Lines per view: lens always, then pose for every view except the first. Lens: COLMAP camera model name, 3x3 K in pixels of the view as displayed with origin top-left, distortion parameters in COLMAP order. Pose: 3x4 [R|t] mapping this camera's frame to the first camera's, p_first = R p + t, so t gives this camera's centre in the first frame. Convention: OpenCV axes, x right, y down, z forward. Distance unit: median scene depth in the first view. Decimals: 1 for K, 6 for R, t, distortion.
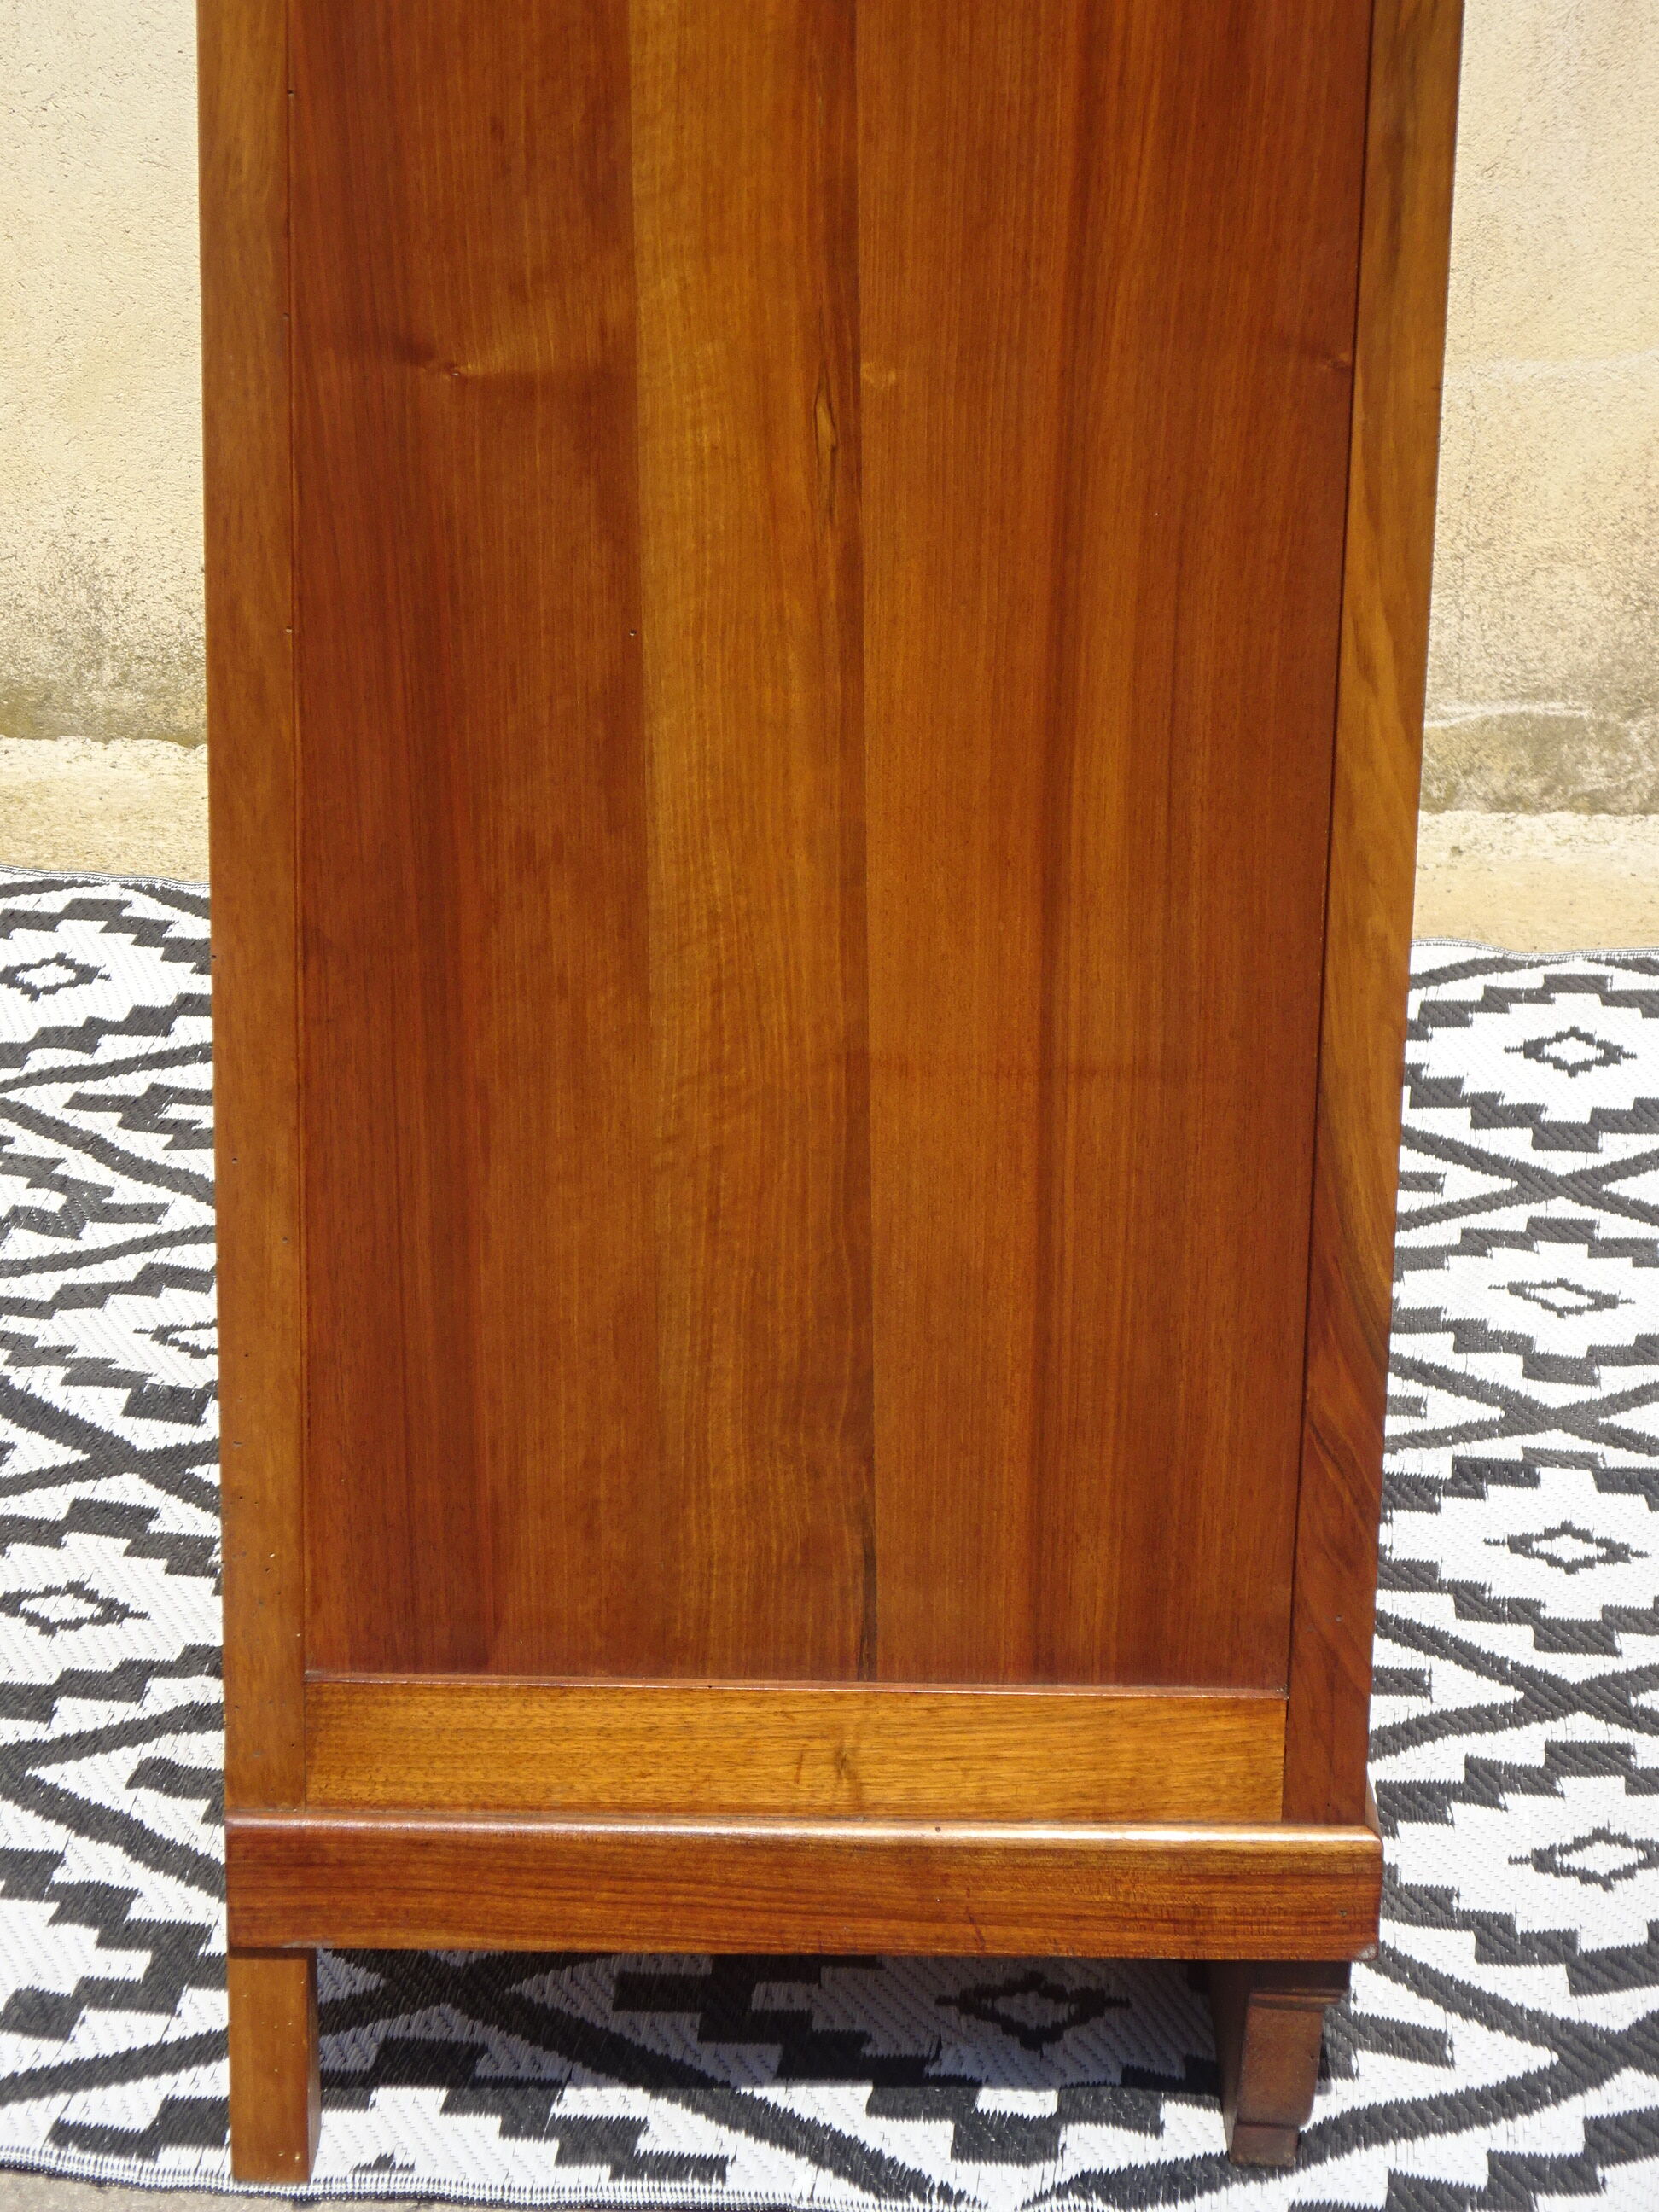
lens RADIAL K [[5498.8, 0, 829.5], [0, 5498.8, 1106.0], [0, 0, 1]] dist [0.042610, -0.454126]
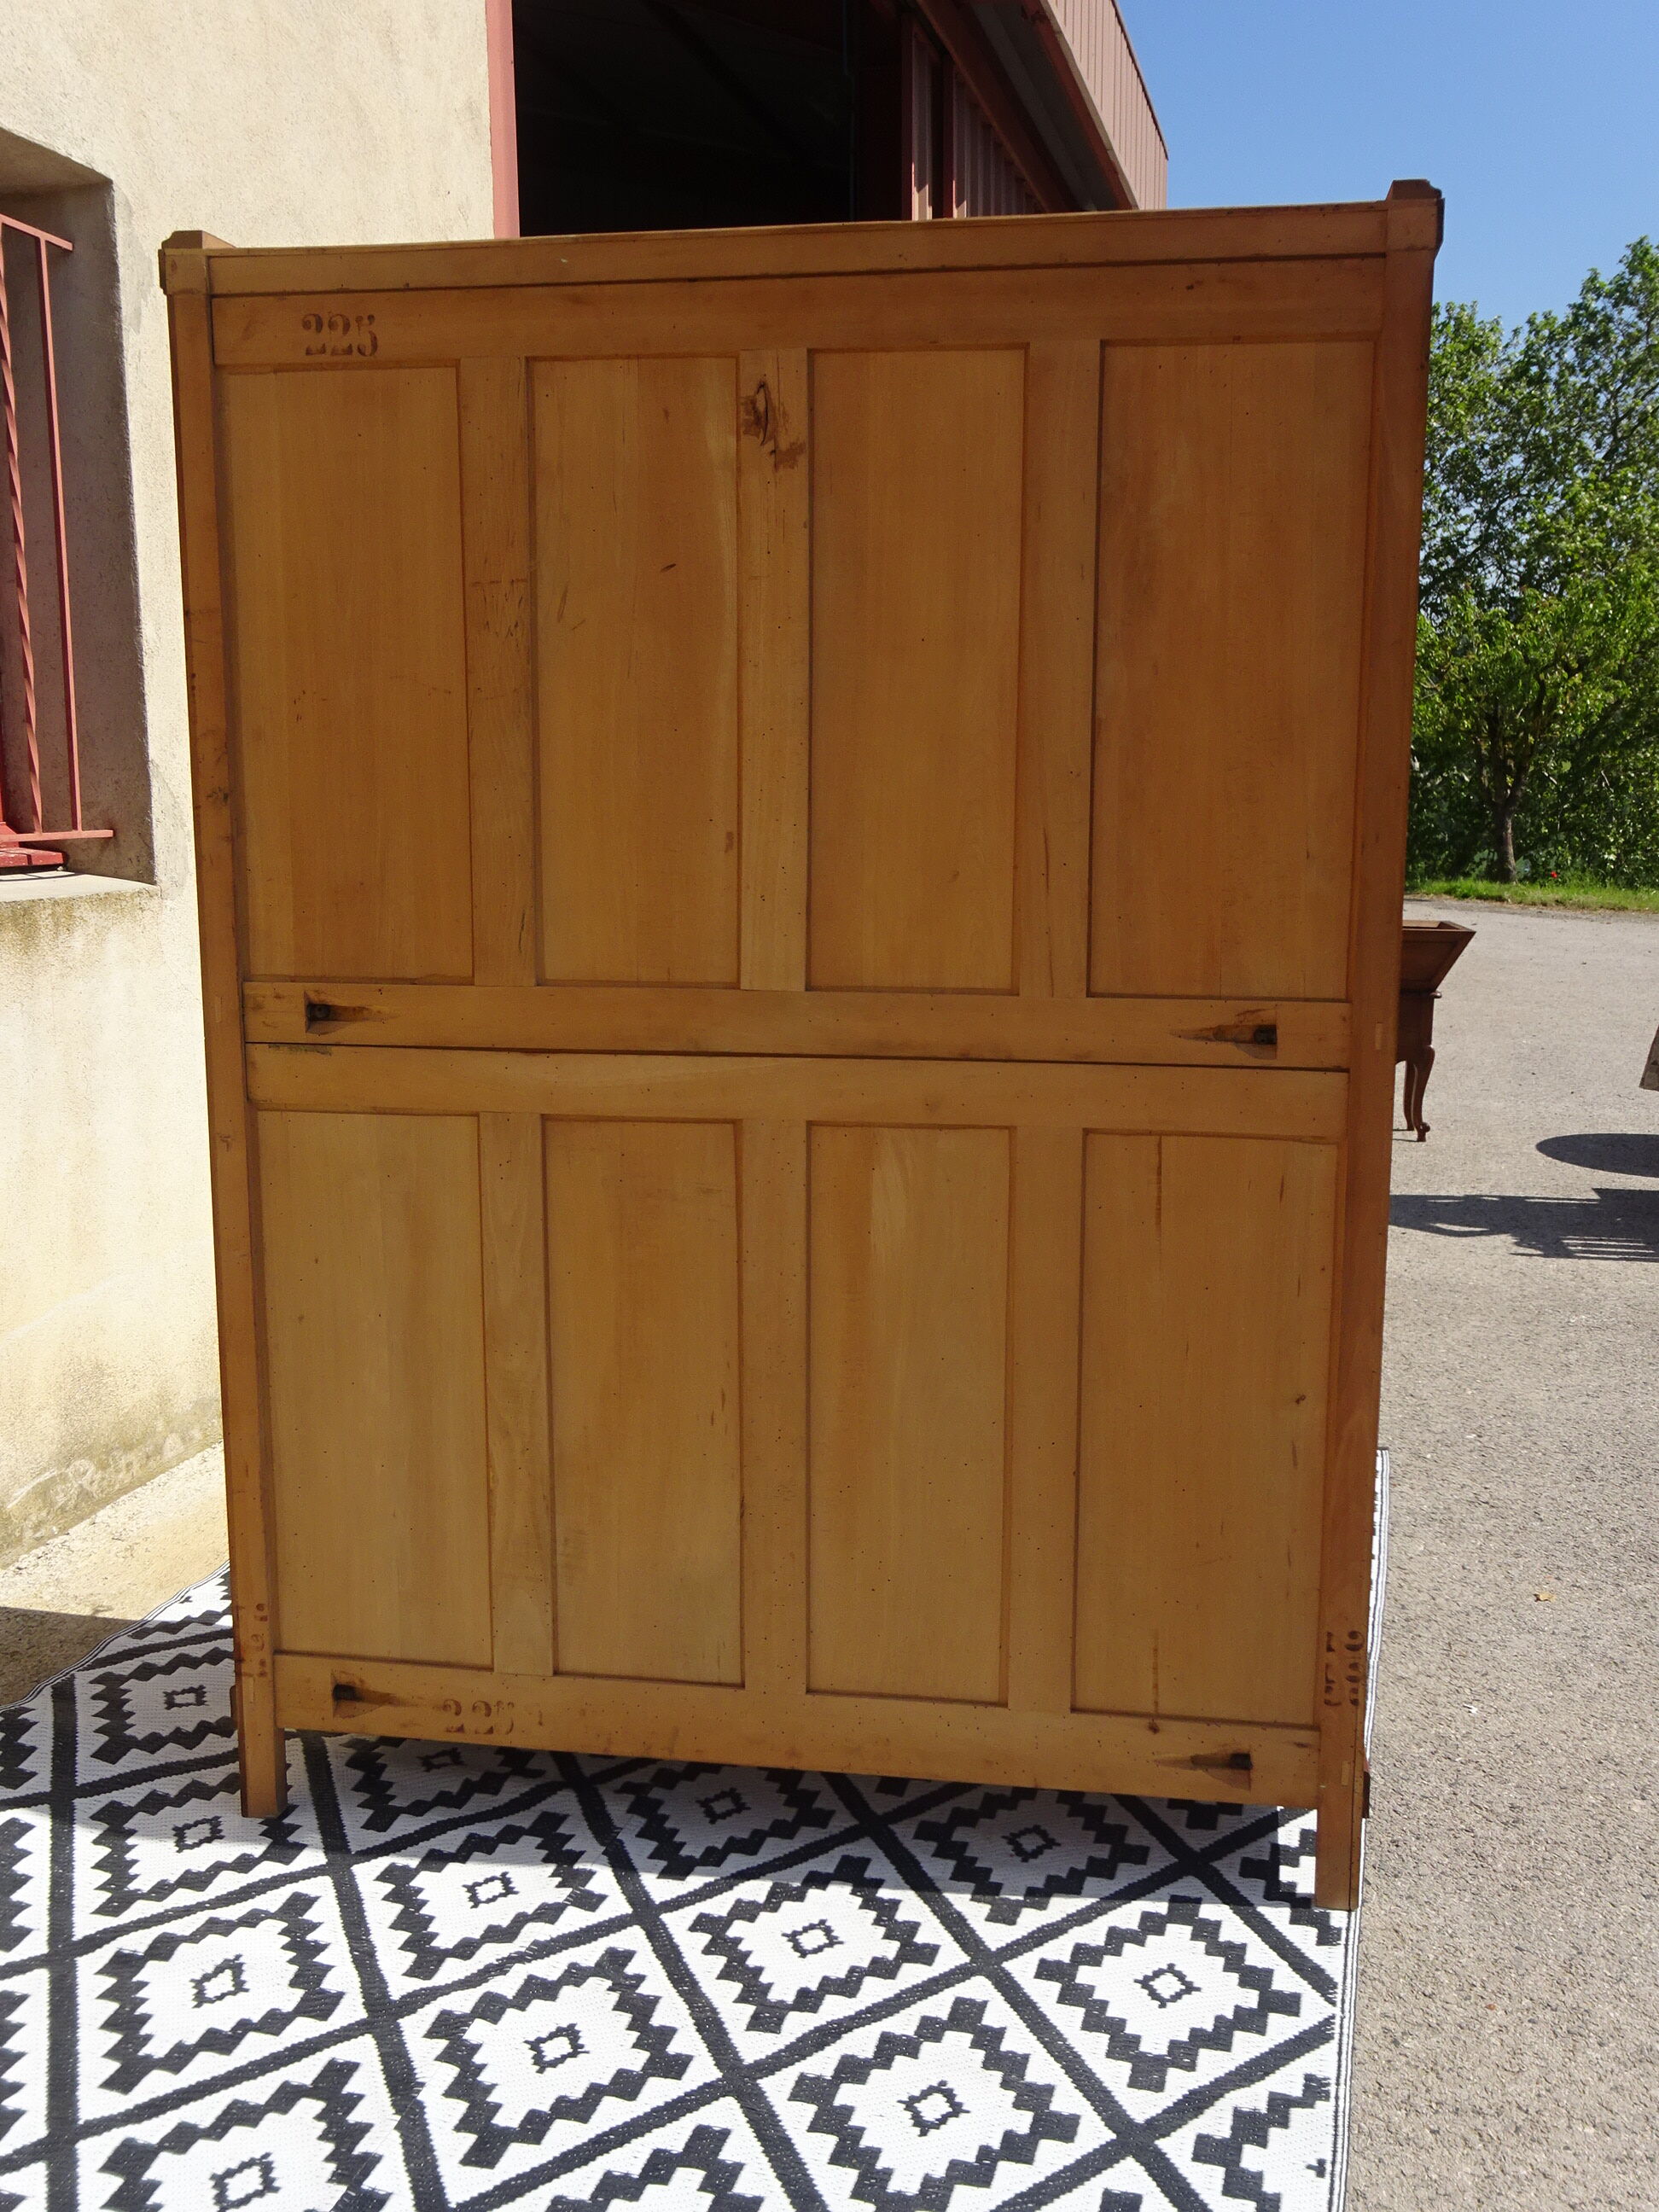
lens RADIAL K [[2049.8, 0, 829.5], [0, 2049.8, 1106.0], [0, 0, 1]] dist [-0.009407, -0.004653]
pose [[0.178003, -0.180229, 0.967384, -0.969861], [0.325989, 0.938372, 0.114840, -0.344103], [-0.928464, 0.294915, 0.225786, 0.827003]]
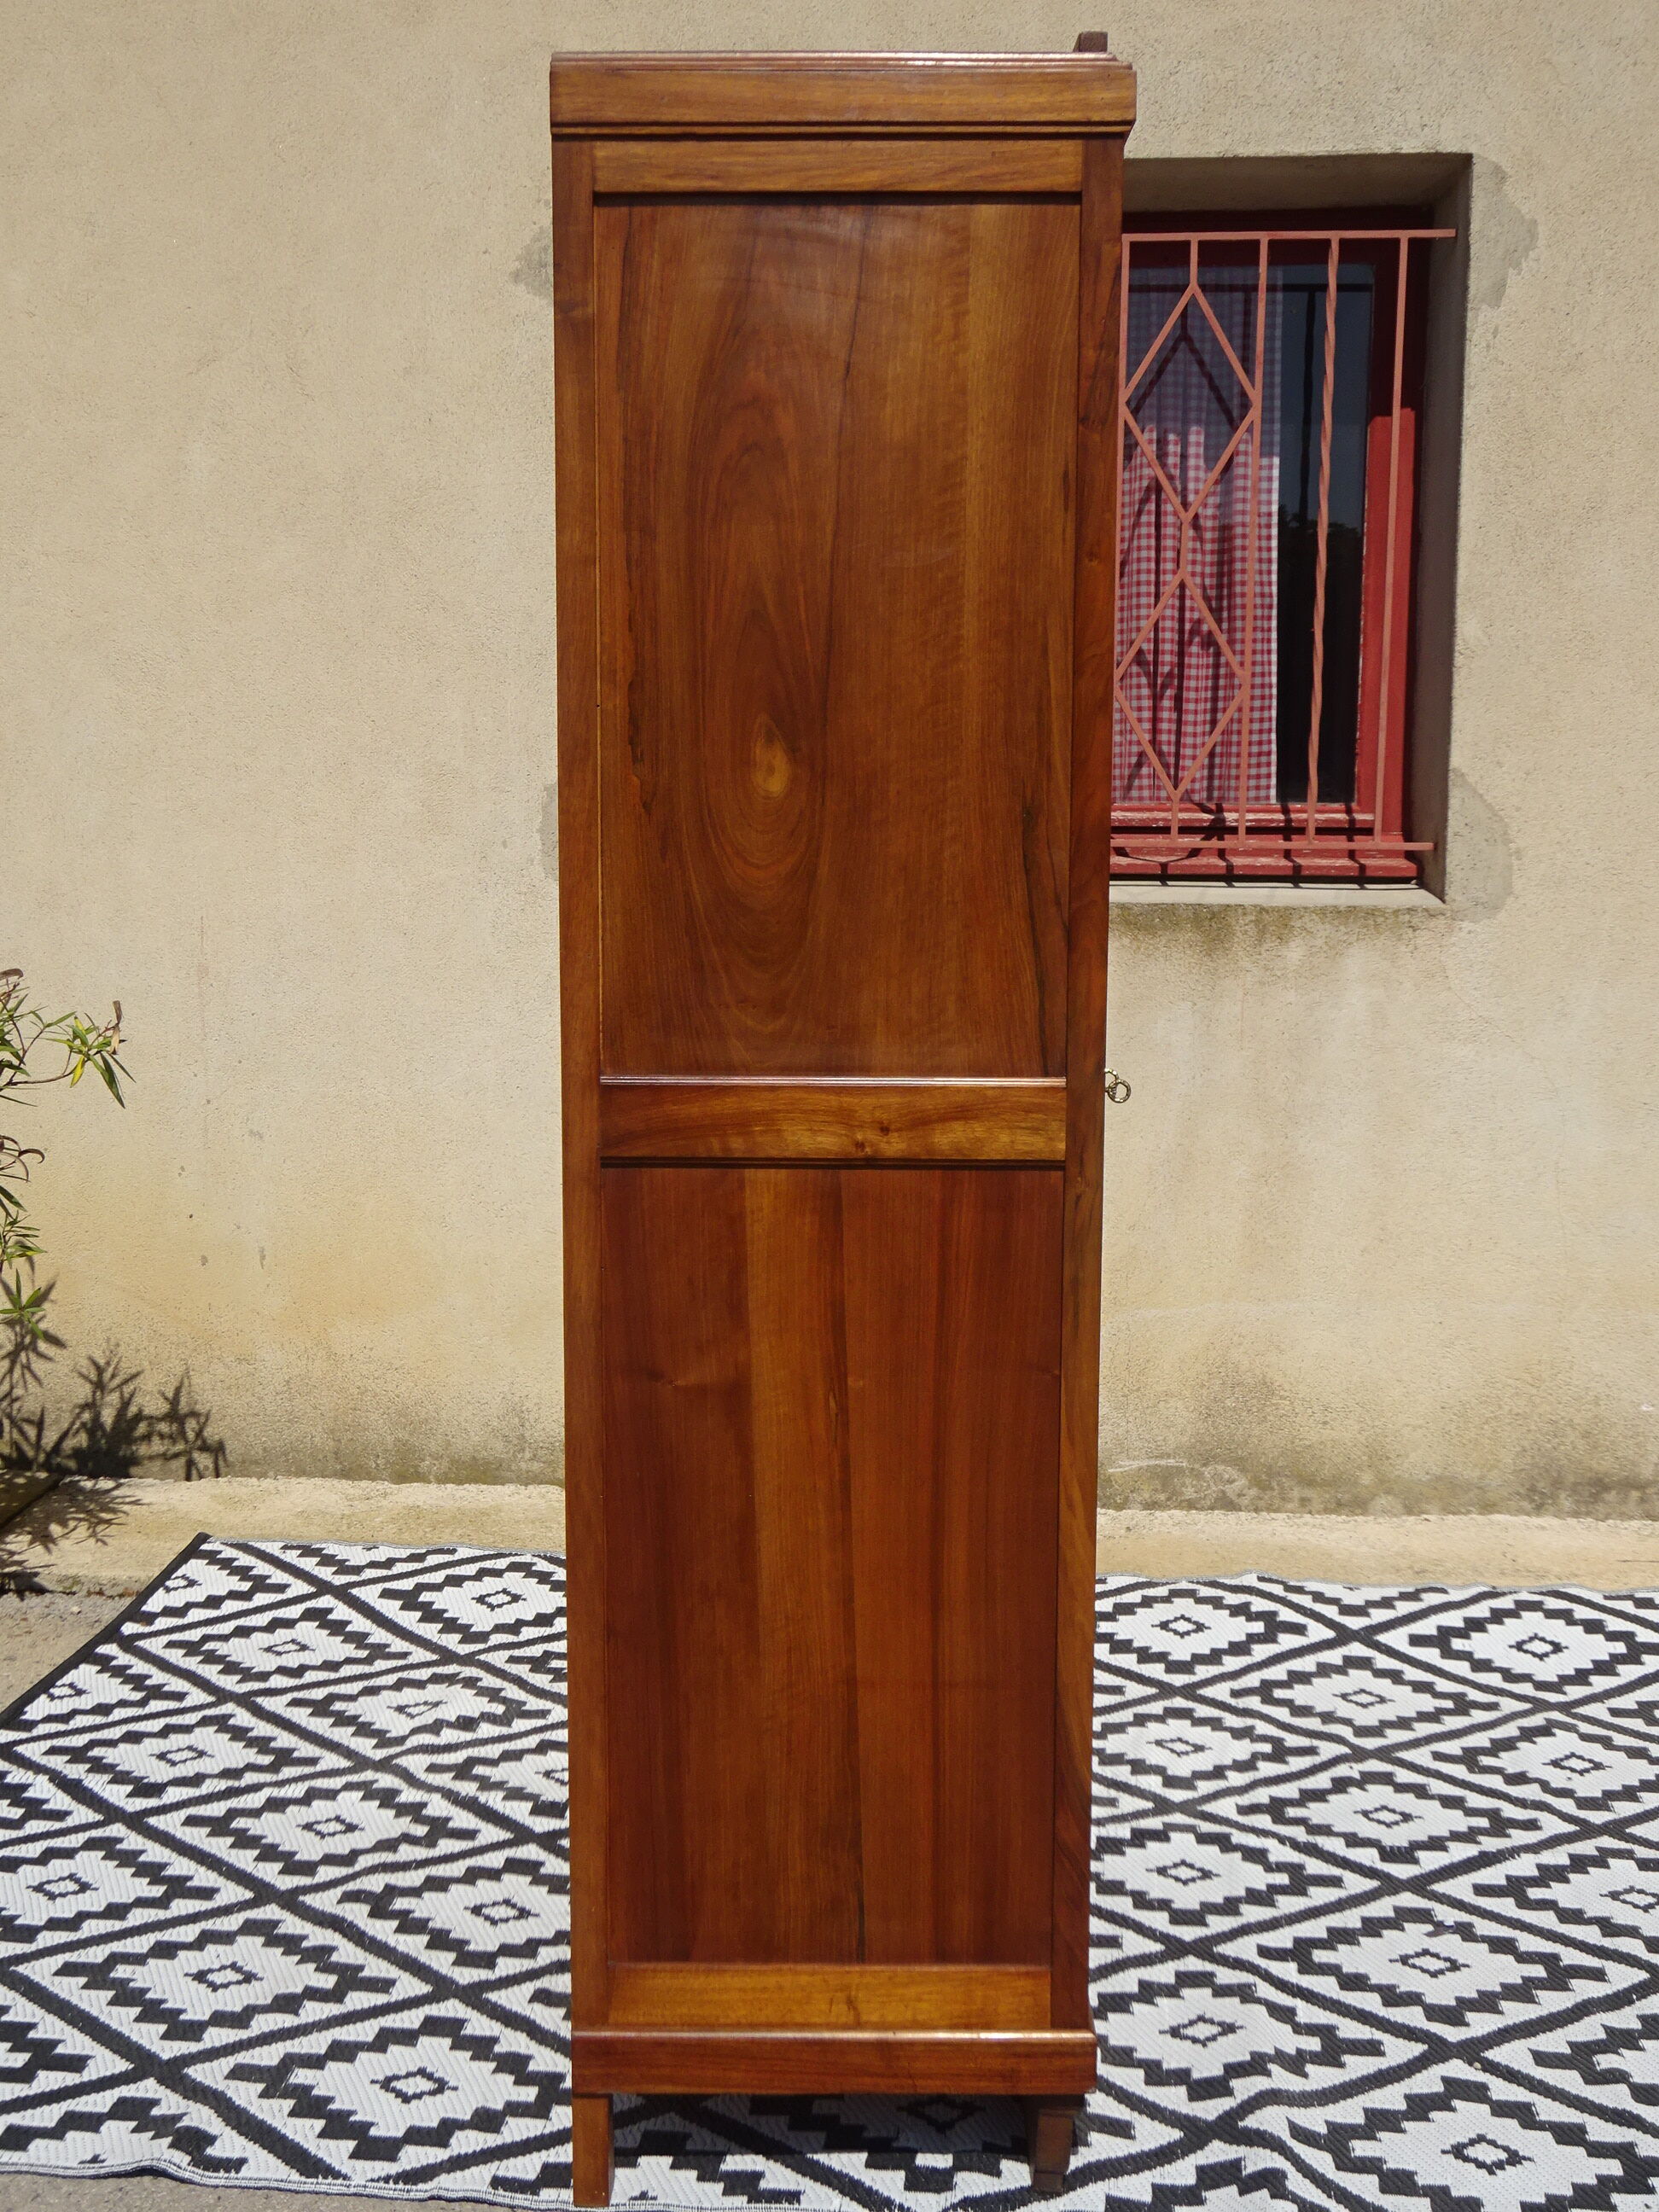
lens RADIAL K [[2488.0, 0, 829.5], [0, 2488.0, 1106.0], [0, 0, 1]] dist [-0.035602, 0.152171]
pose [[0.999832, -0.015417, -0.009949, 0.008399], [0.013237, 0.981560, -0.190694, -0.039444], [0.012705, 0.190530, 0.981599, -0.041954]]
